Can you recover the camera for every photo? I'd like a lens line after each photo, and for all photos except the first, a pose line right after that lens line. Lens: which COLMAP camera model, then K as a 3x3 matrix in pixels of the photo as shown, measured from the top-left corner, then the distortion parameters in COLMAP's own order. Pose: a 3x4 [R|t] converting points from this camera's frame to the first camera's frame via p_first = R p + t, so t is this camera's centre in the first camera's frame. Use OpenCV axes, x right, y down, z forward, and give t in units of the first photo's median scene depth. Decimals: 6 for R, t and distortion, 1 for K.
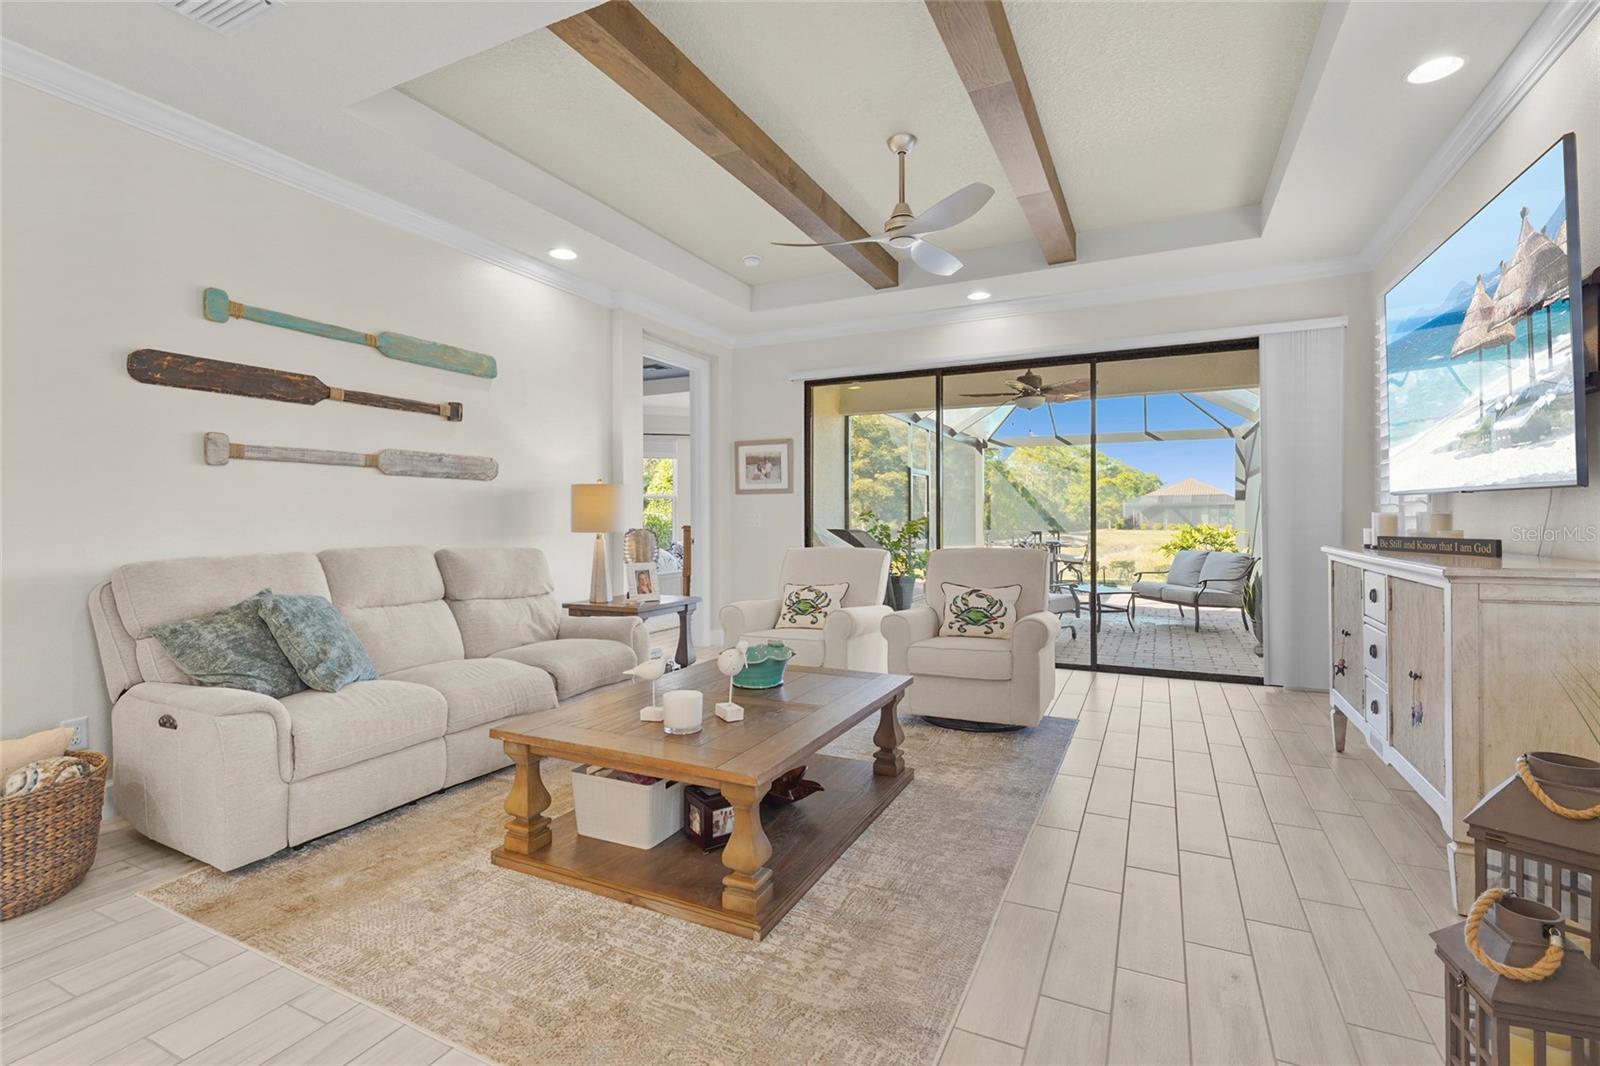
lens RADIAL K [[726.9, 0, 816.1], [0, 726.9, 529.5], [0, 0, 1]] dist [-0.000471, 0.000494]
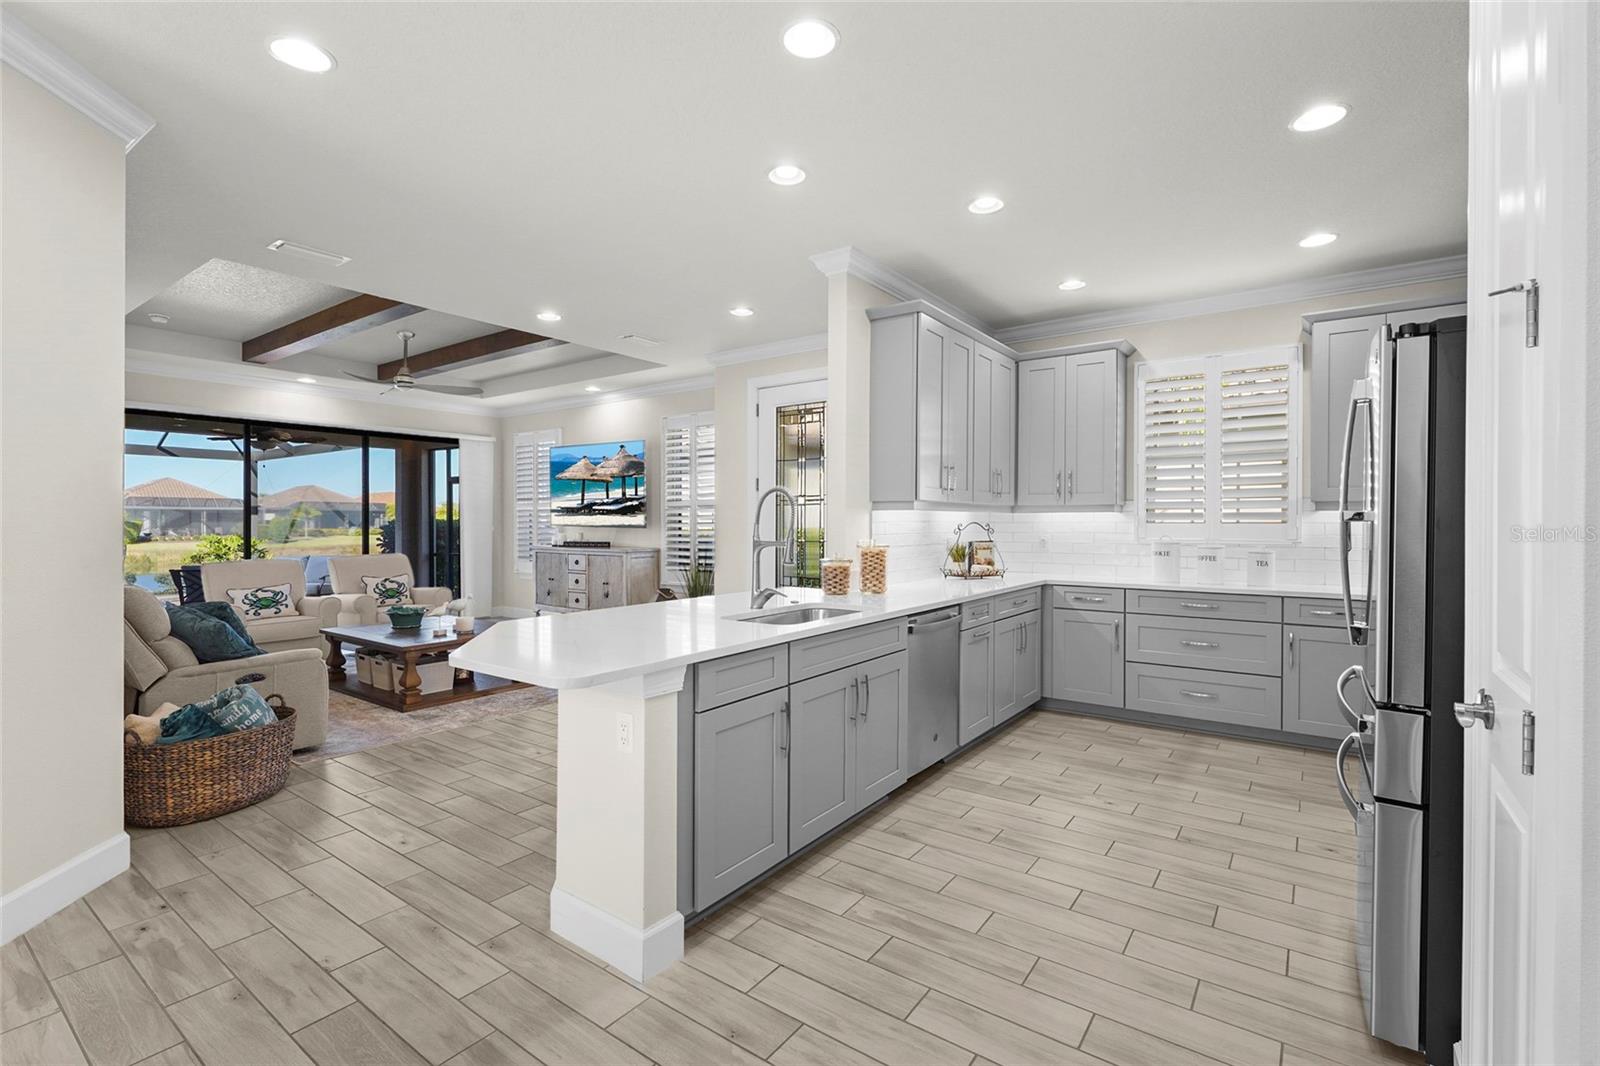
lens RADIAL K [[726.9, 0, 788.7], [0, 726.9, 529.2], [0, 0, 1]] dist [-0.000471, 0.000494]
pose [[0.205612, -0.007608, 0.978604, -0.987020], [0.013695, 0.999894, 0.004896, -0.021638], [-0.978538, 0.012395, 0.205695, -0.216718]]
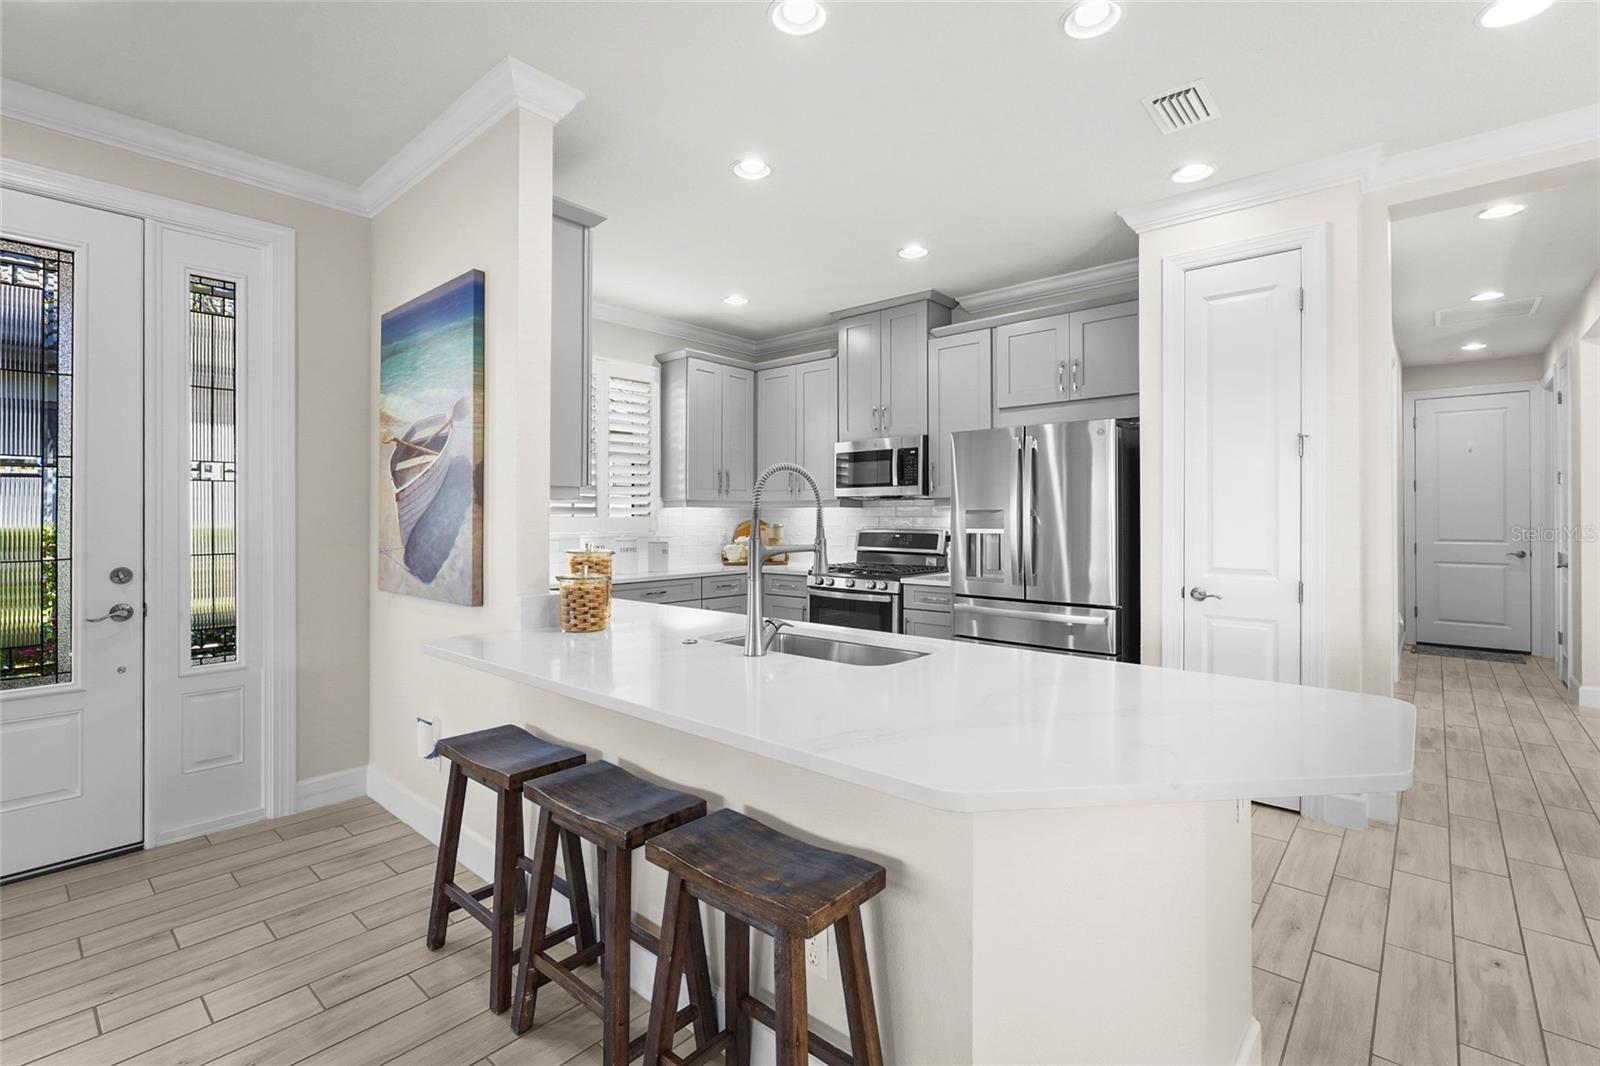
lens RADIAL K [[726.9, 0, 808.4], [0, 726.9, 521.7], [0, 0, 1]] dist [-0.000471, 0.000494]
pose [[-0.962151, 0.000284, 0.272516, -0.521975], [0.006471, 0.999741, 0.021803, -0.031487], [-0.272440, 0.022741, -0.961904, 0.297672]]
